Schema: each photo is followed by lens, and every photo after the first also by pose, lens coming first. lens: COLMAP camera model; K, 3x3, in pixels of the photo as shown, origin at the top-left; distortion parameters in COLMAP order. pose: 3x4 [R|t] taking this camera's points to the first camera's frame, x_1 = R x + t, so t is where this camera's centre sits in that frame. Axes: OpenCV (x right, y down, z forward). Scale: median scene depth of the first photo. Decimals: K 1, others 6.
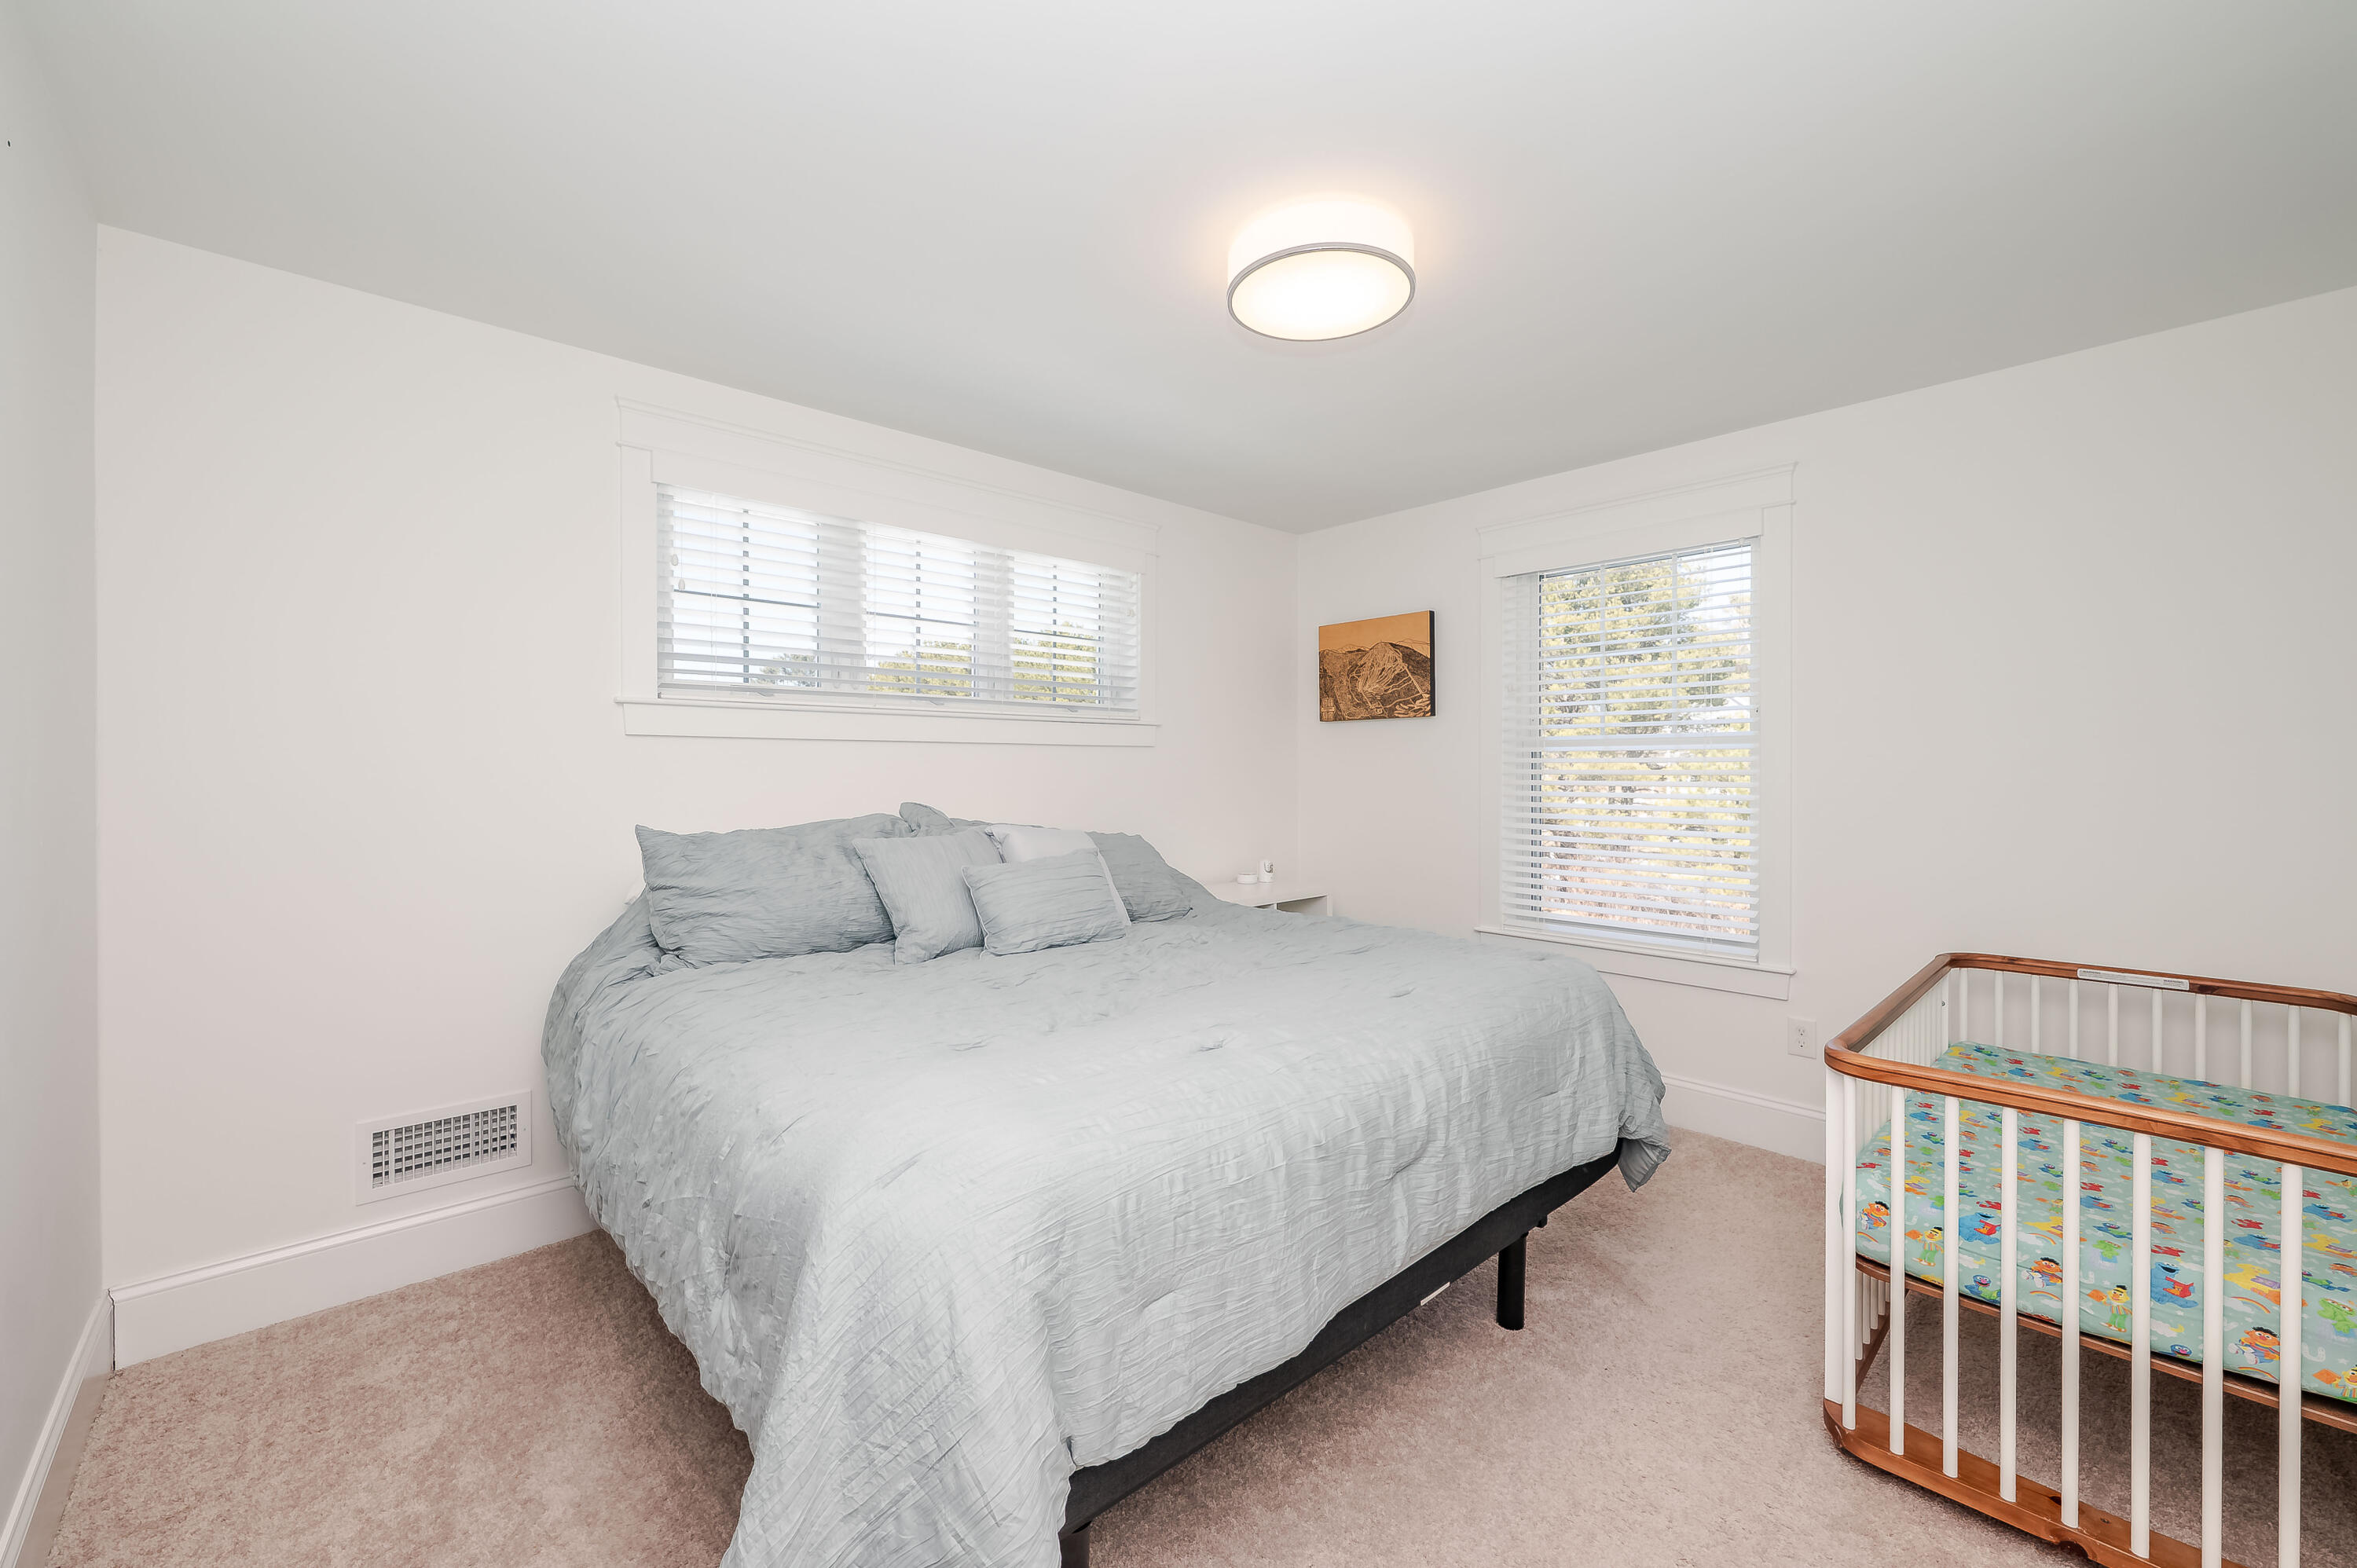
lens RADIAL K [[955.3, 0, 1178.6], [0, 955.3, 779.2], [0, 0, 1]] dist [0.003422, 0.000039]
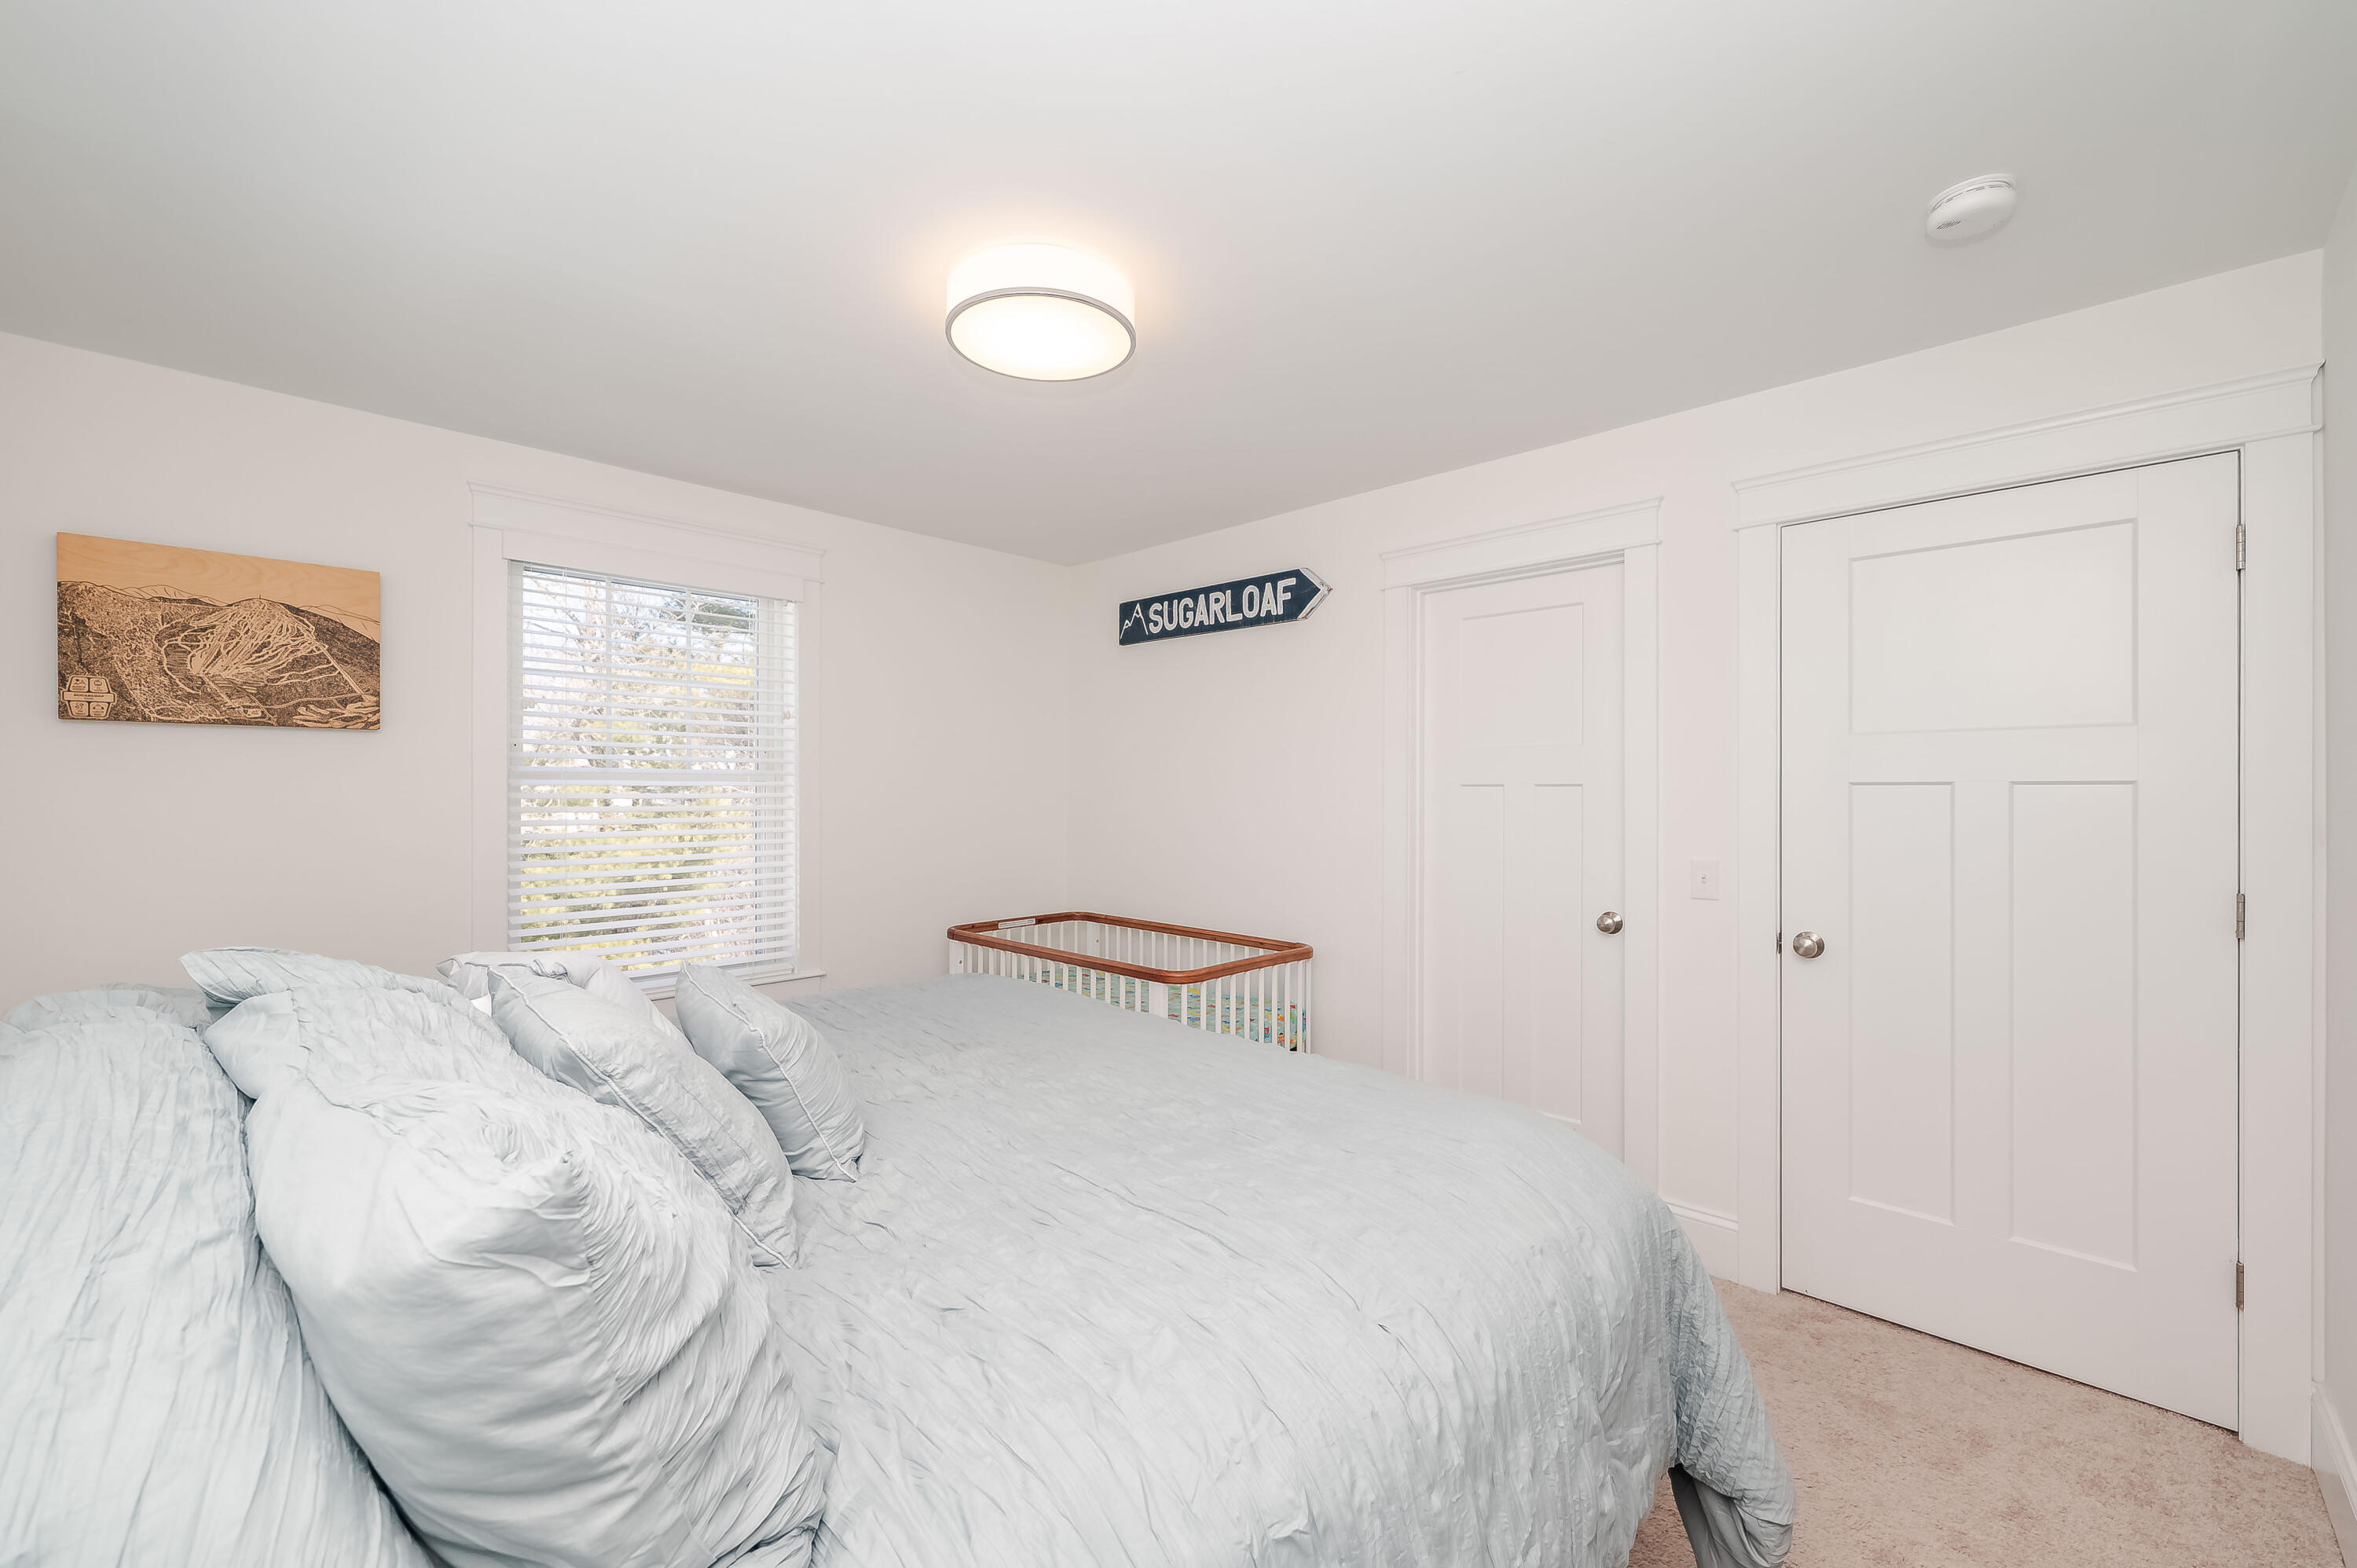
lens RADIAL K [[955.3, 0, 1178.6], [0, 955.3, 779.2], [0, 0, 1]] dist [0.003422, 0.000039]
pose [[-0.057793, 0.009041, 0.998288, -0.422211], [0.009123, 0.999922, -0.008528, -0.019223], [-0.998287, 0.008615, -0.057871, 0.457415]]
